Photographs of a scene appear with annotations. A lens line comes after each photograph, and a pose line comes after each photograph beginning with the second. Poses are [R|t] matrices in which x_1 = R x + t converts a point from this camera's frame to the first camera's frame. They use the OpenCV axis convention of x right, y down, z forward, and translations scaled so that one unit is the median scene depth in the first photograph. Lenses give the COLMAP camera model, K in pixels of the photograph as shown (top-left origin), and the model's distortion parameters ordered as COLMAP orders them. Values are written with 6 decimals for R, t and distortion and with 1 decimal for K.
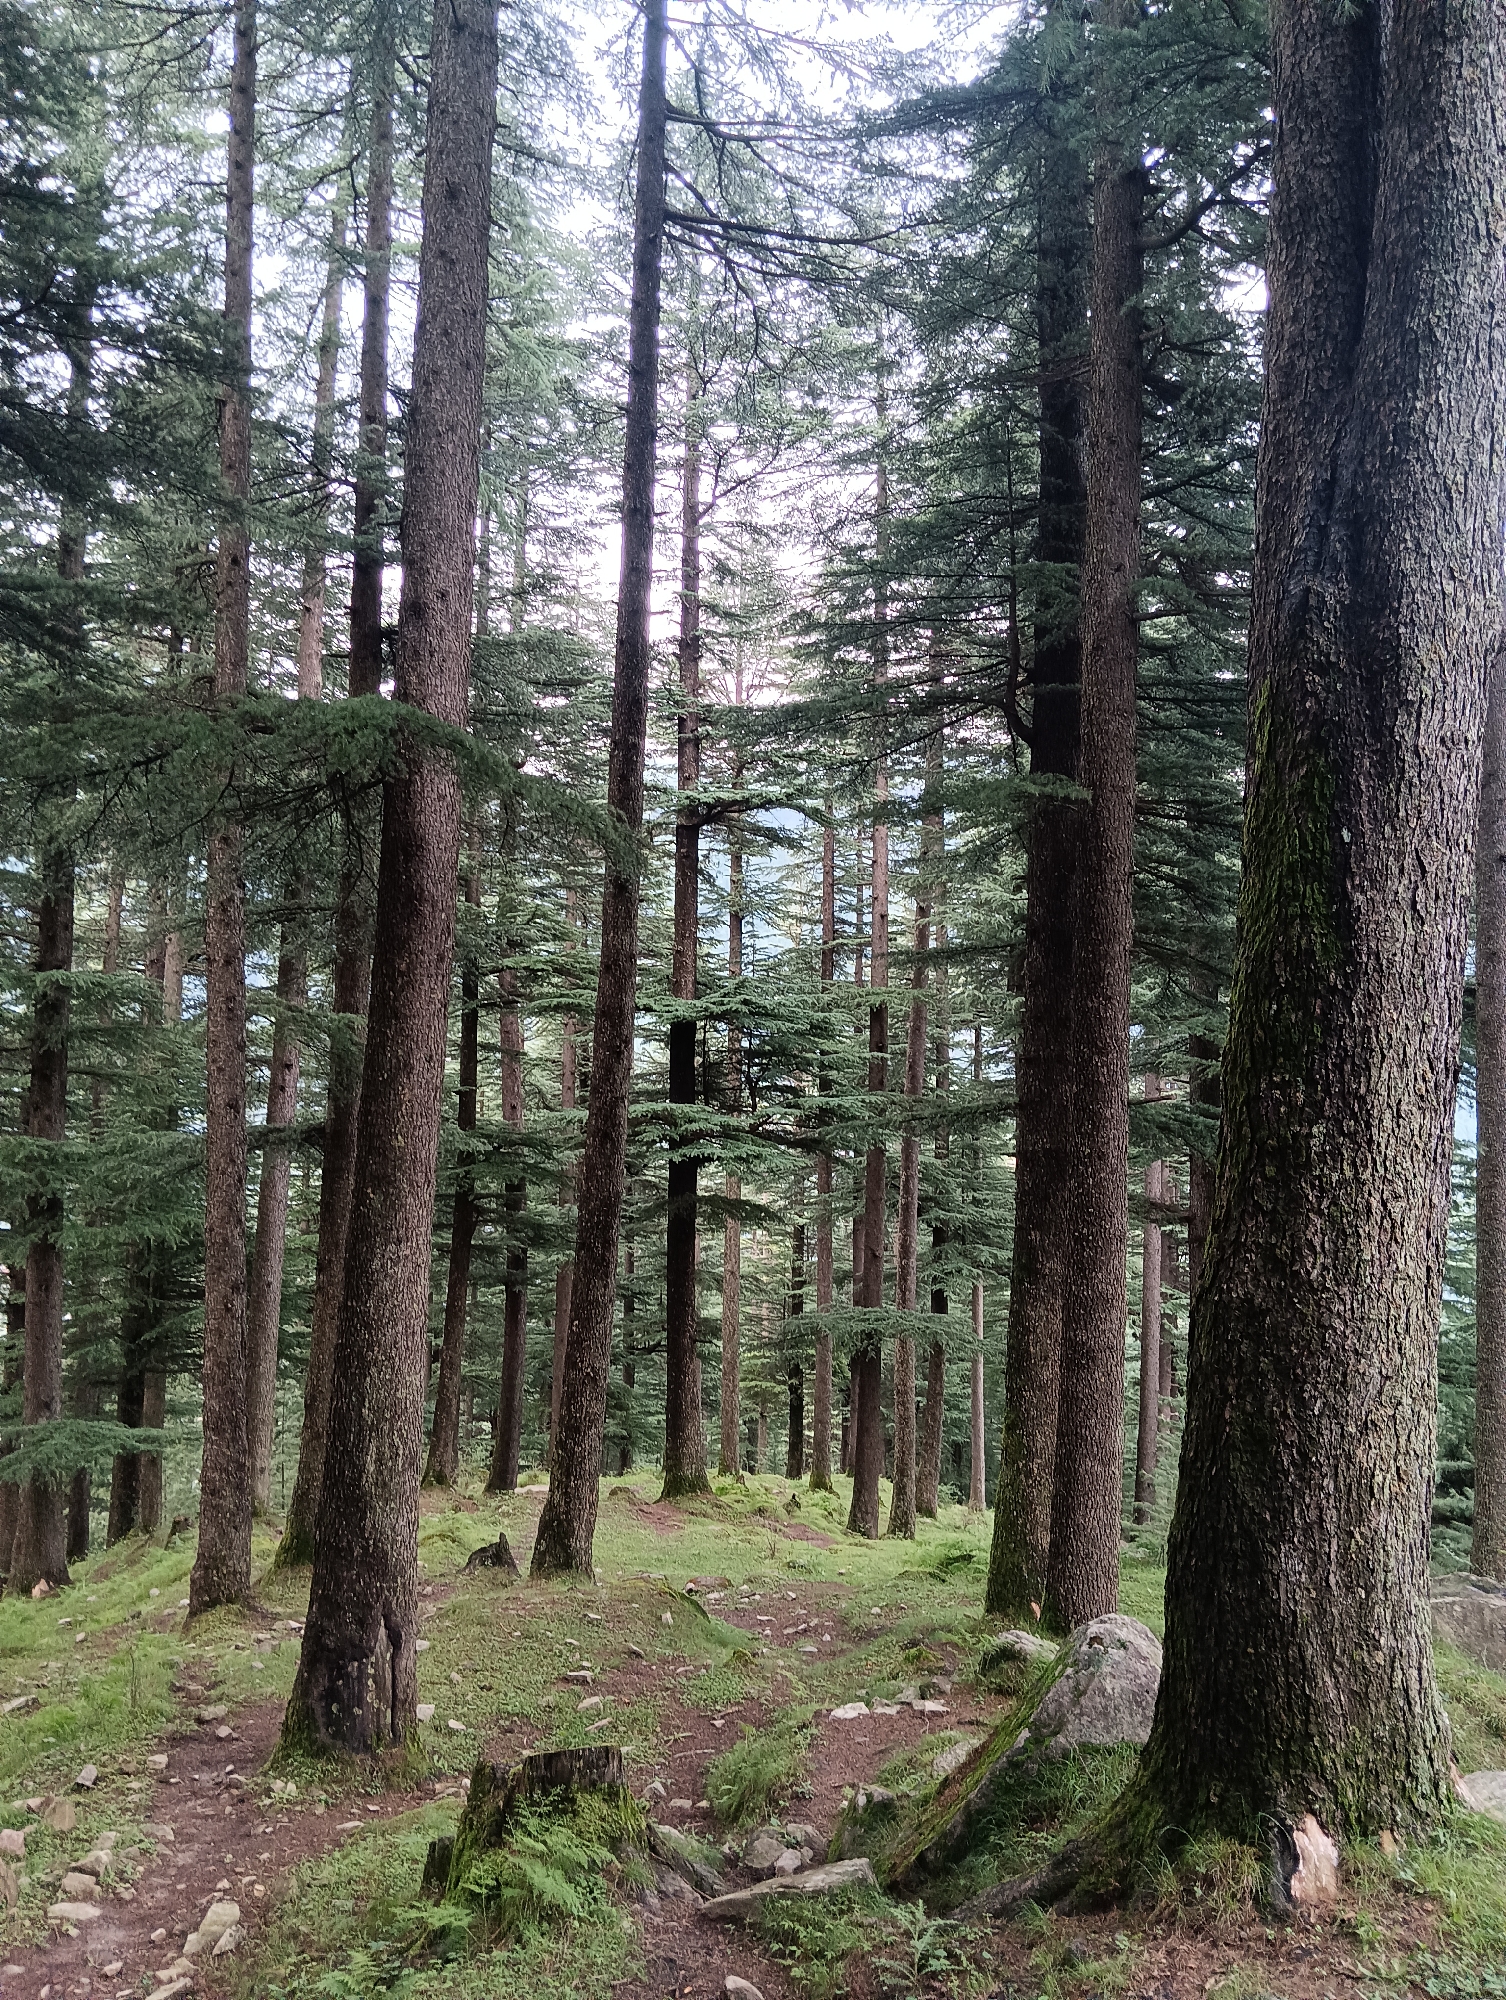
lens RADIAL K [[1652.8, 0, 752.9], [0, 1652.8, 1000.2], [0, 0, 1]] dist [-0.013491, -0.006299]
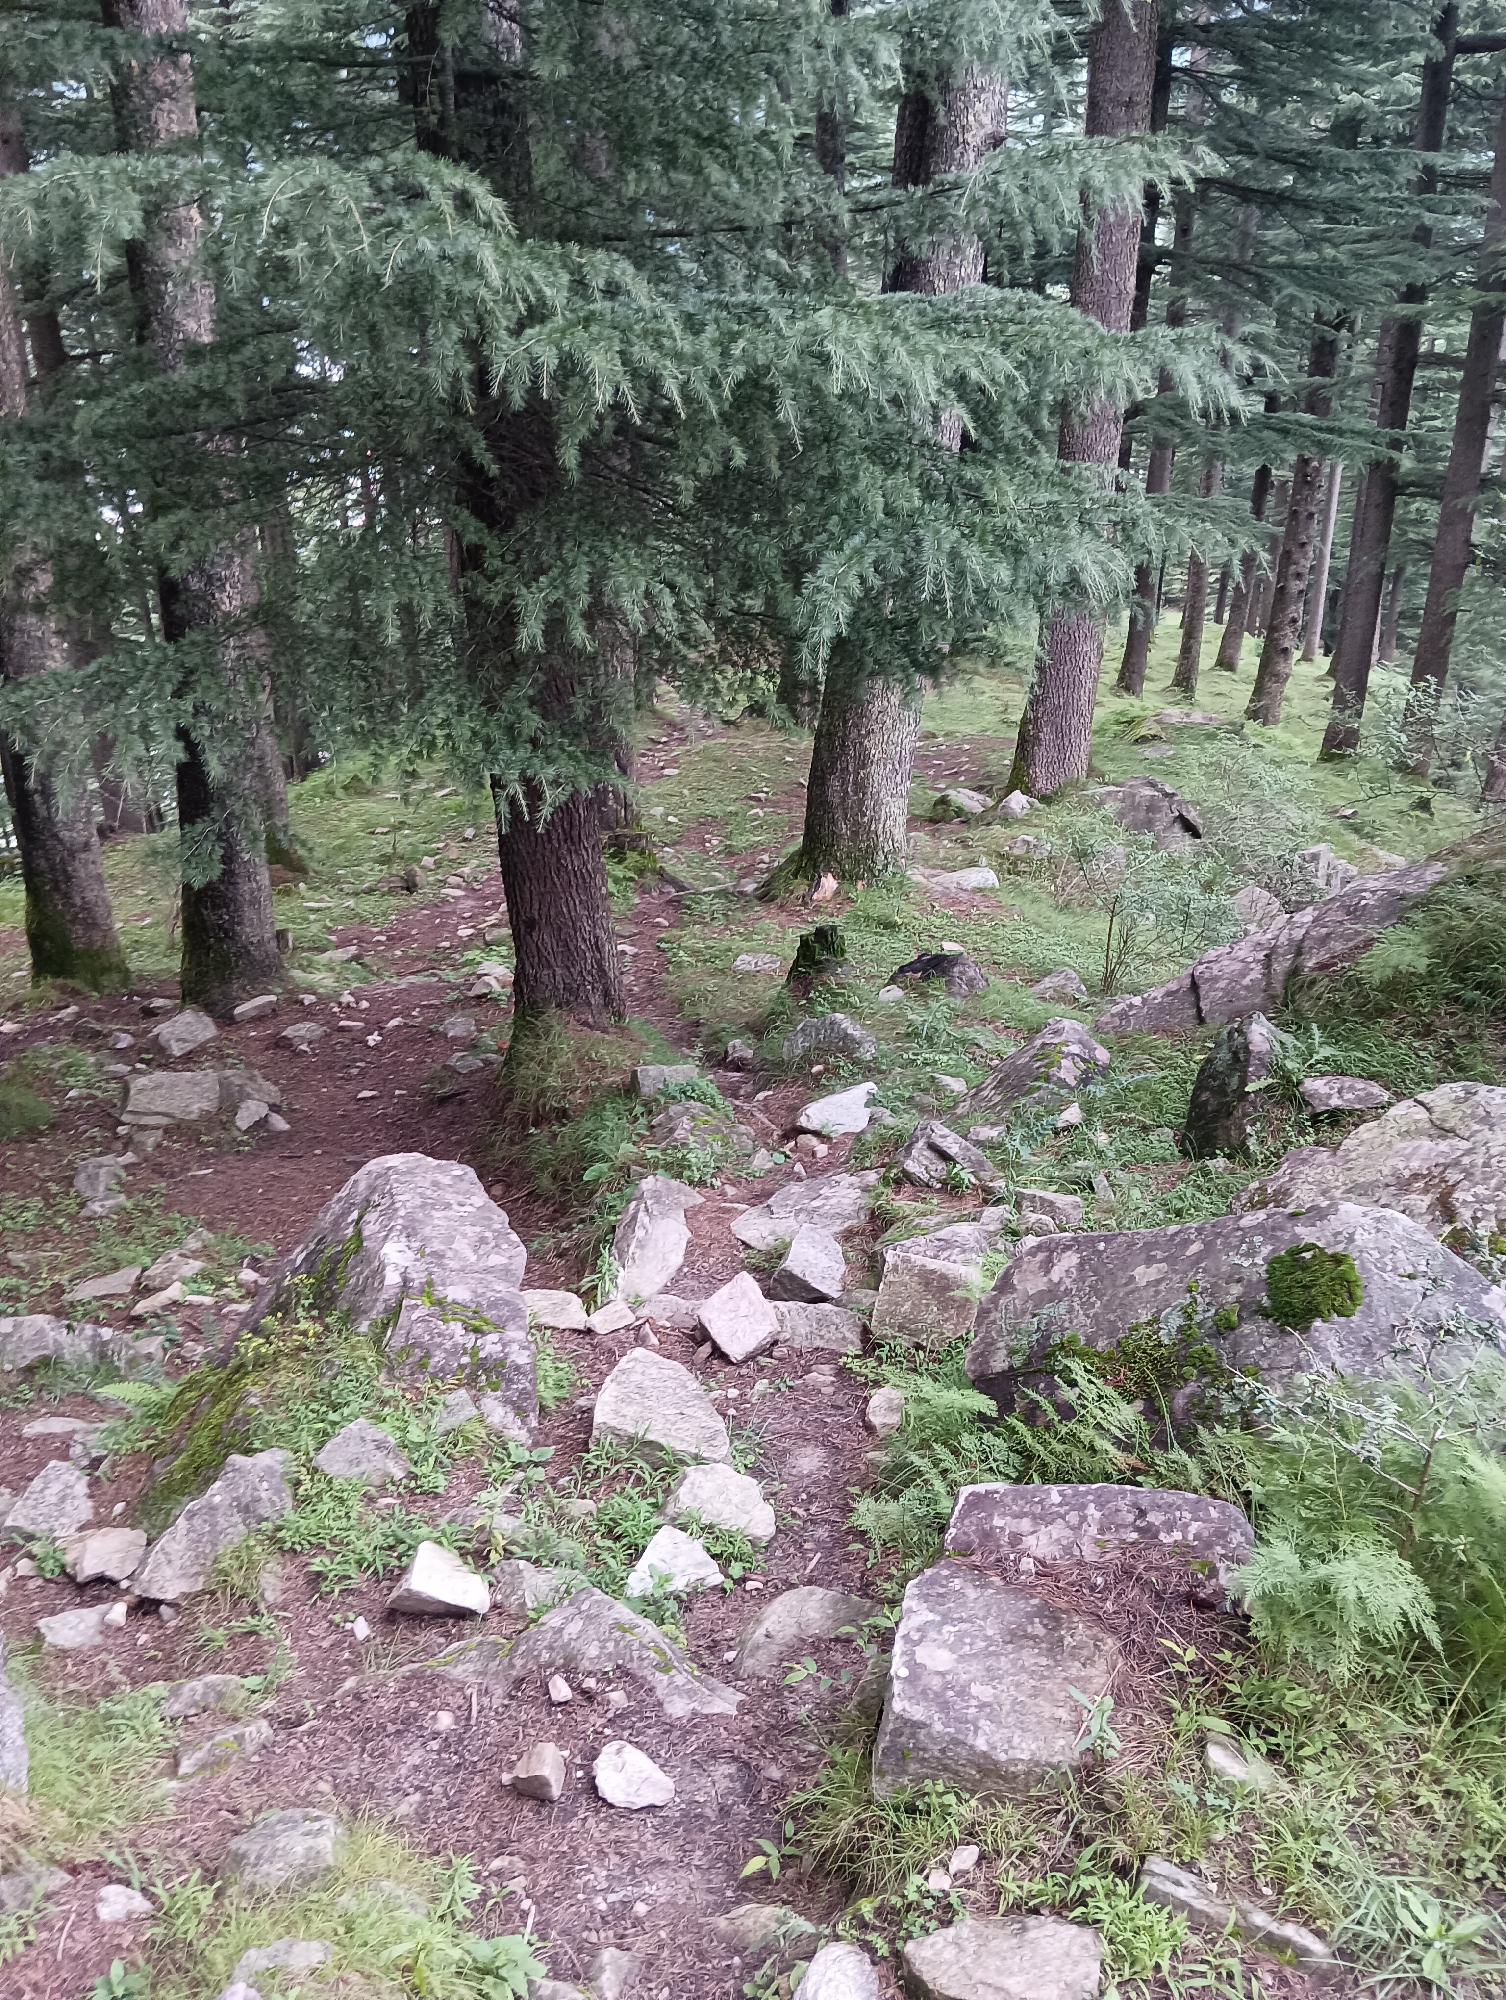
lens RADIAL K [[1652.8, 0, 752.5], [0, 1652.8, 999.6], [0, 0, 1]] dist [-0.013491, -0.006299]
pose [[0.967778, 0.087047, -0.236279, 0.488022], [0.042321, 0.868768, 0.493407, -0.366842], [0.248221, -0.487508, 0.837091, -0.772419]]
